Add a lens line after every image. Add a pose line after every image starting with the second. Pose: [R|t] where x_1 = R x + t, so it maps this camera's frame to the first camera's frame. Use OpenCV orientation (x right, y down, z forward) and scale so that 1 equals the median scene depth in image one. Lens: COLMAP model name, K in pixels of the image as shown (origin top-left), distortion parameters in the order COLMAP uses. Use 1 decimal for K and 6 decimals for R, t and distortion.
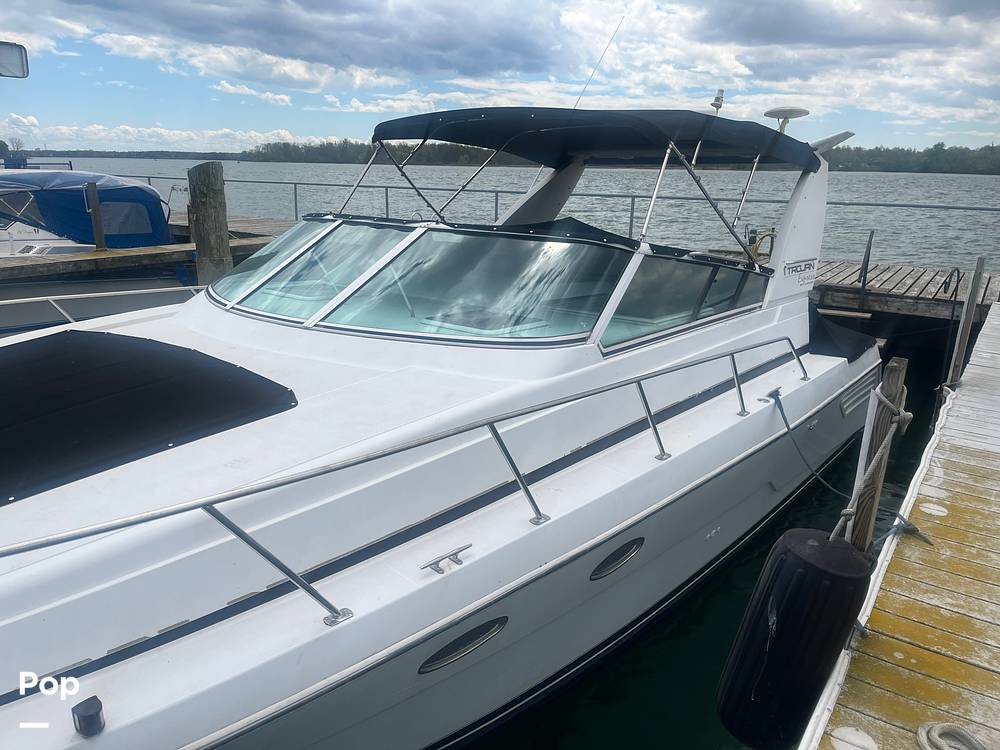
lens RADIAL K [[753.8, 0, 493.7], [0, 753.8, 372.9], [0, 0, 1]] dist [0.075757, -0.105669]
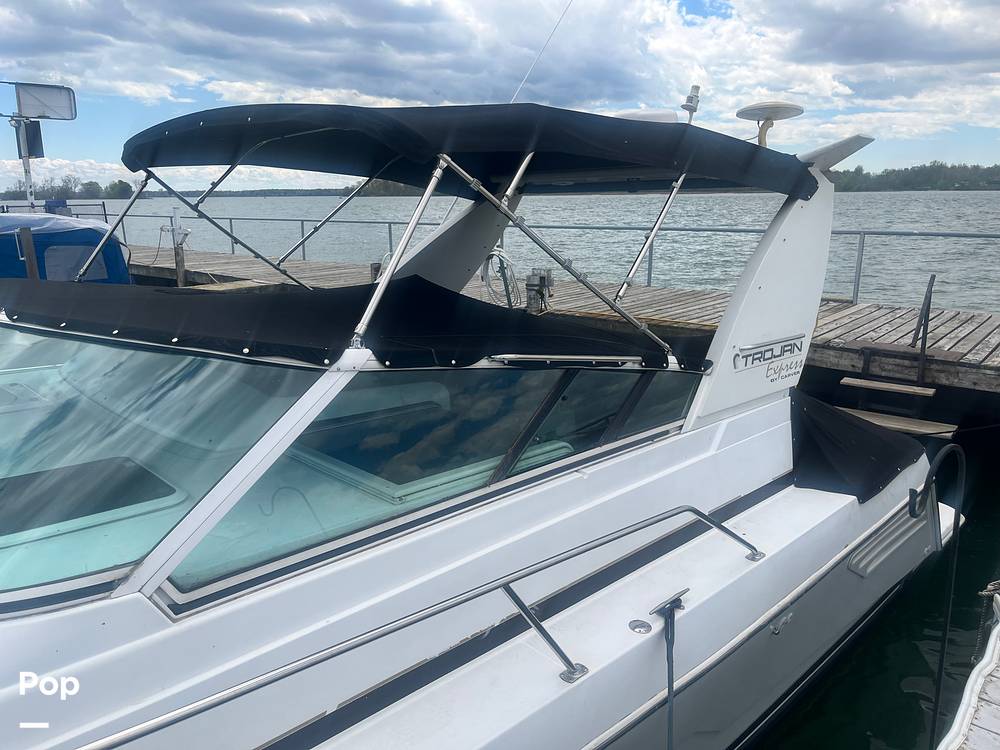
lens RADIAL K [[753.8, 0, 493.7], [0, 753.8, 372.9], [0, 0, 1]] dist [0.075757, -0.105669]
pose [[0.993192, 0.001275, -0.116481, 0.171297], [-0.005540, 0.999325, -0.036304, -0.066865], [0.116356, 0.036702, 0.992529, 0.244179]]
